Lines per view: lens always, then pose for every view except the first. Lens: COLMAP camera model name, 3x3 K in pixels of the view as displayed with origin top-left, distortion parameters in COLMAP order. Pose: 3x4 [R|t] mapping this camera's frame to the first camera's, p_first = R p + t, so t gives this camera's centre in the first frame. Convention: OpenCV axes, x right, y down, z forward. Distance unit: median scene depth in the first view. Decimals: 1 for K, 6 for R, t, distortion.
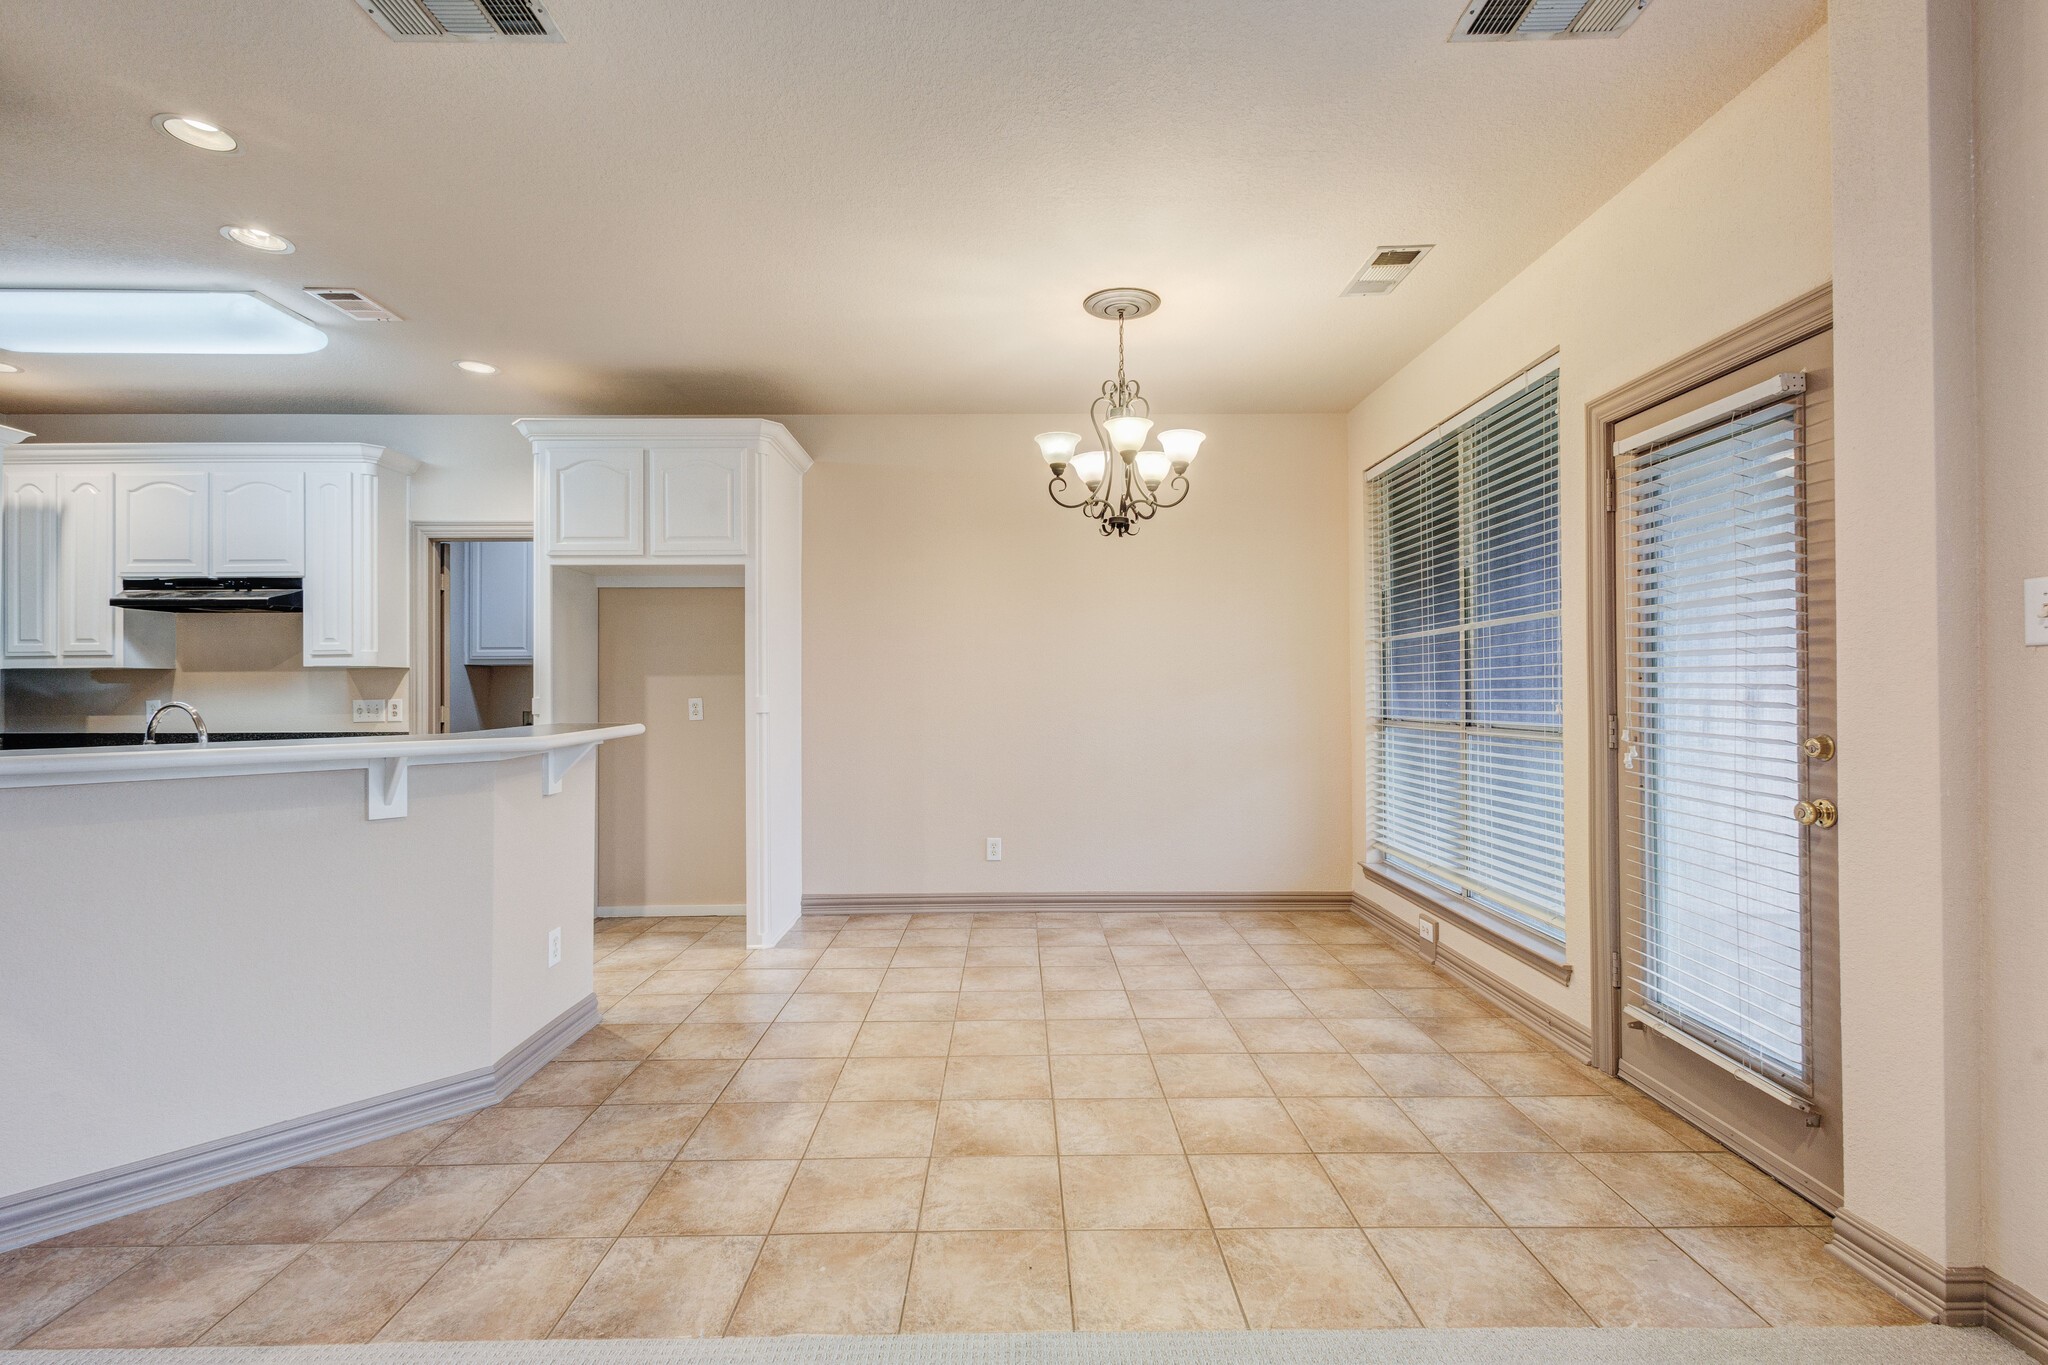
lens RADIAL K [[939.8, 0, 1024.0], [0, 939.8, 682.5], [0, 0, 1]] dist [0.001766, -0.000169]
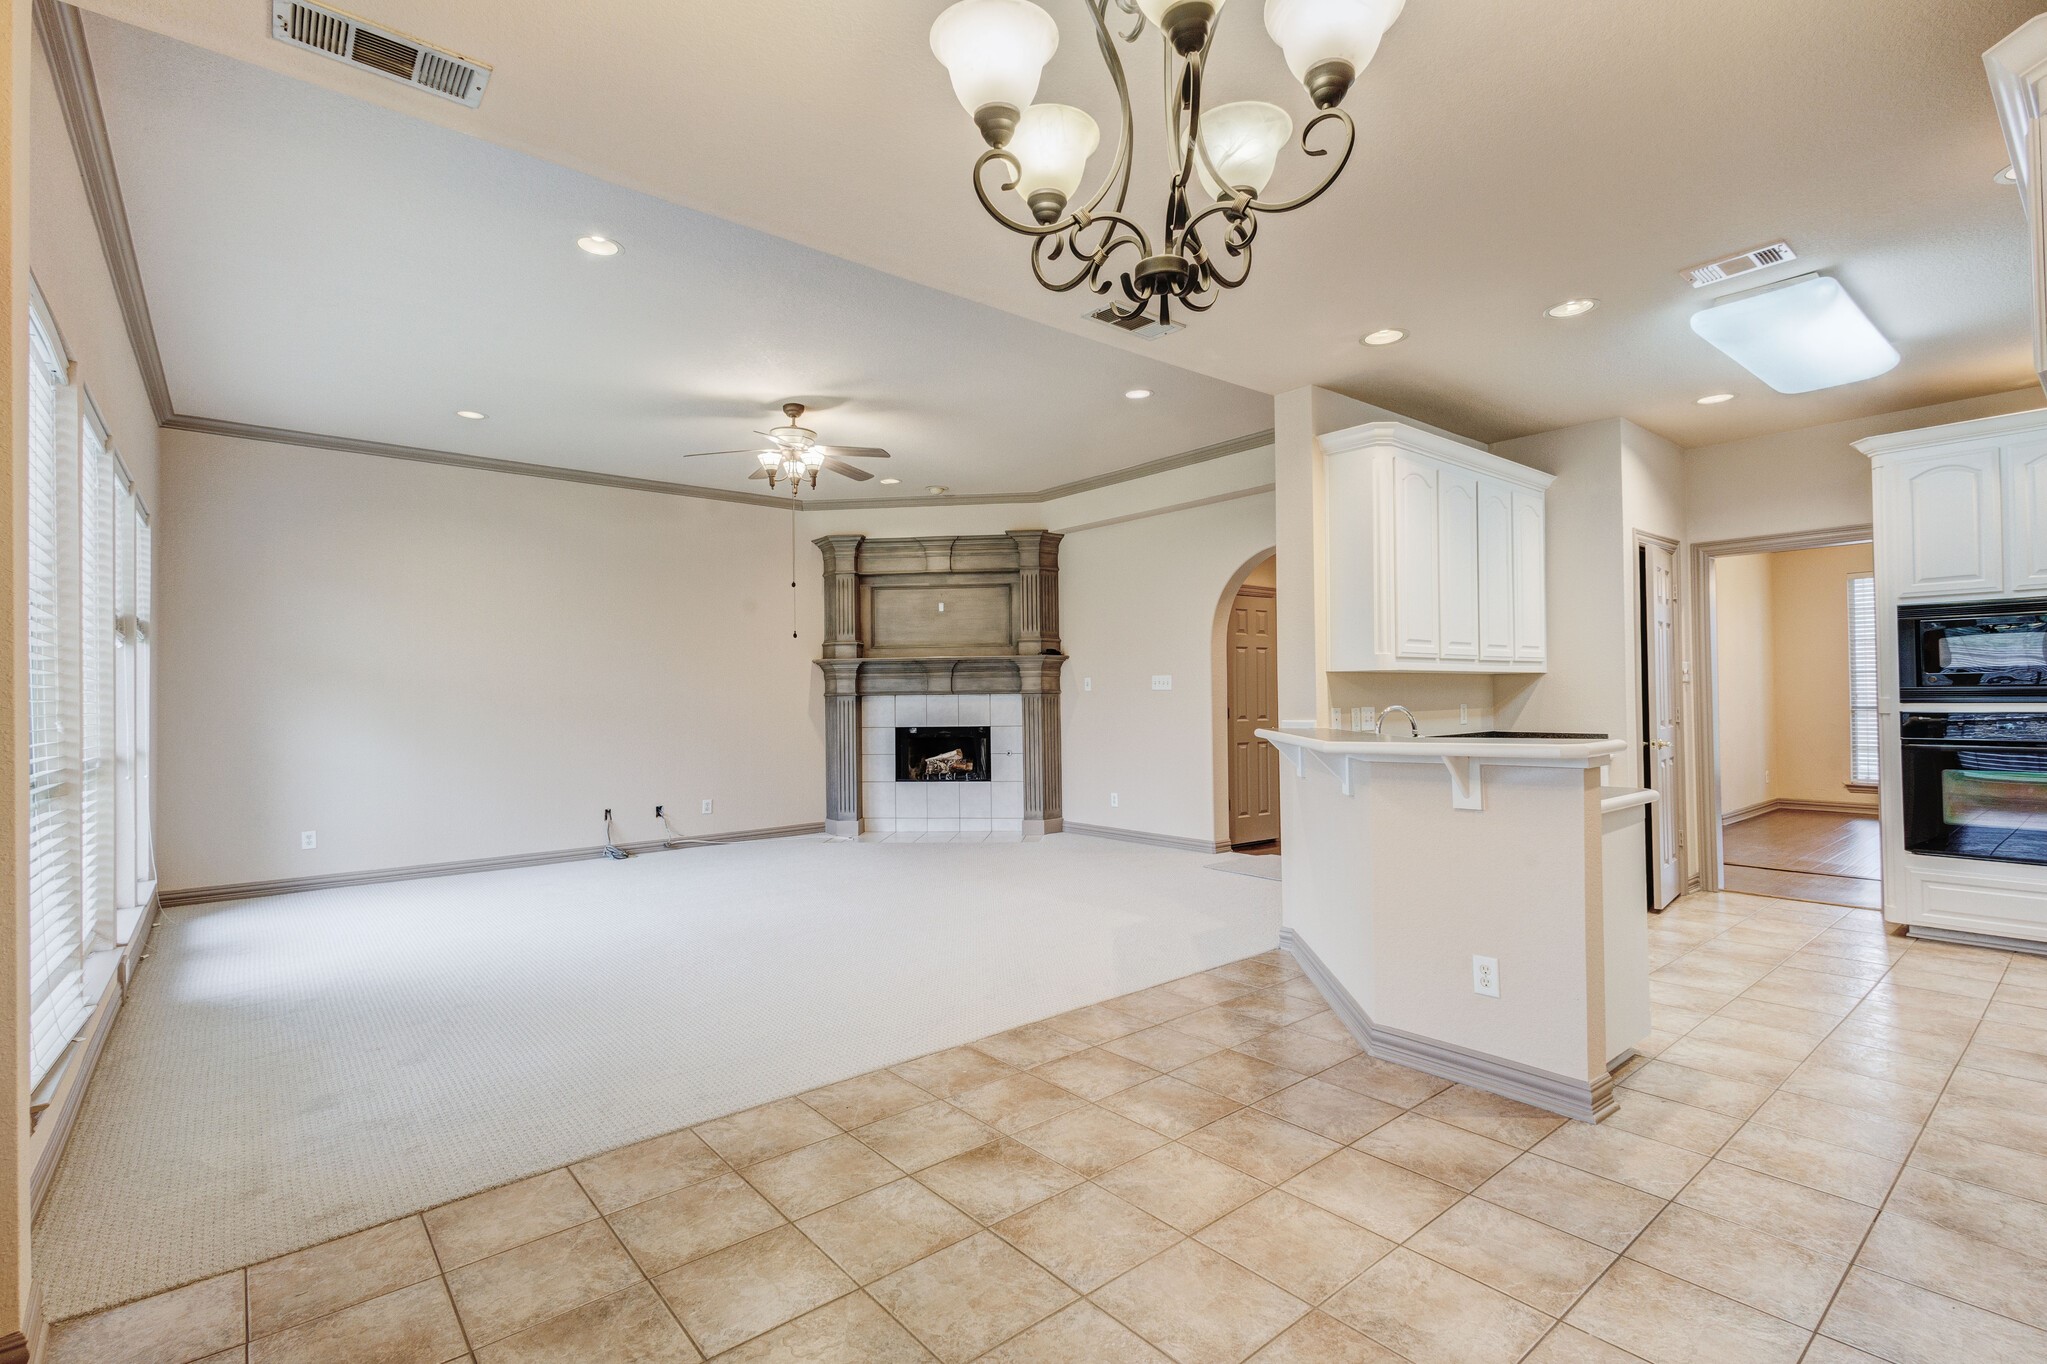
lens RADIAL K [[945.2, 0, 1023.5], [0, 945.2, 682.0], [0, 0, 1]] dist [0.007263, -0.001019]
pose [[-0.777580, 0.005158, -0.628762, 0.329093], [0.022058, 0.999575, -0.019079, -0.000776], [0.628397, -0.028705, -0.777363, 1.075890]]
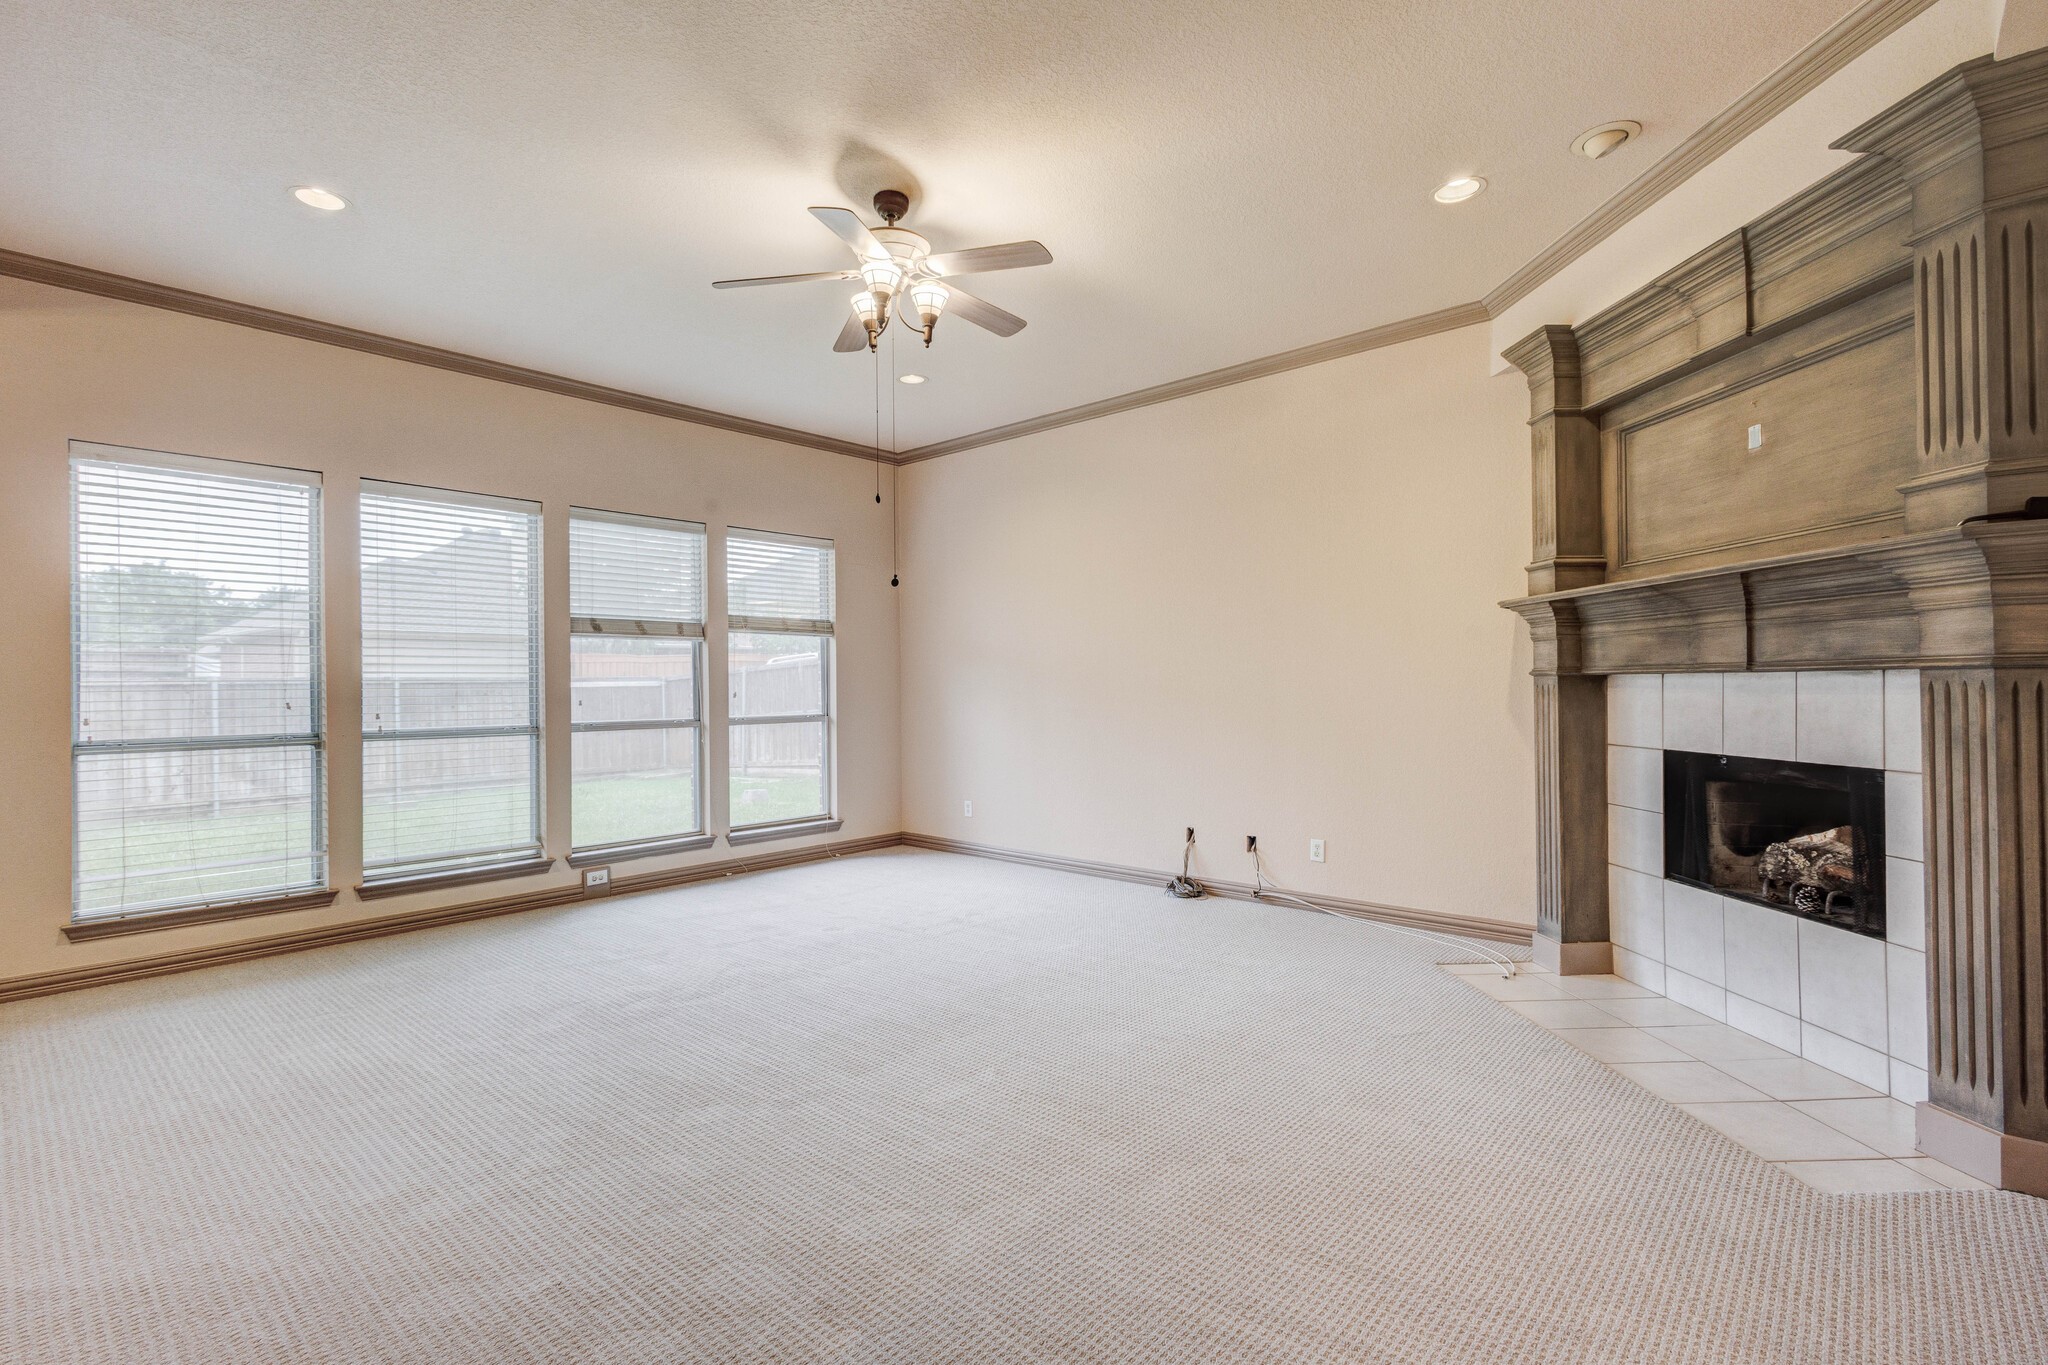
lens RADIAL K [[939.8, 0, 1024.0], [0, 939.8, 682.5], [0, 0, 1]] dist [0.001766, -0.000169]
pose [[-0.731872, 0.013365, 0.681311, -0.919204], [0.006944, 0.999902, -0.012156, -0.002837], [-0.681407, -0.004166, -0.731893, 0.321296]]
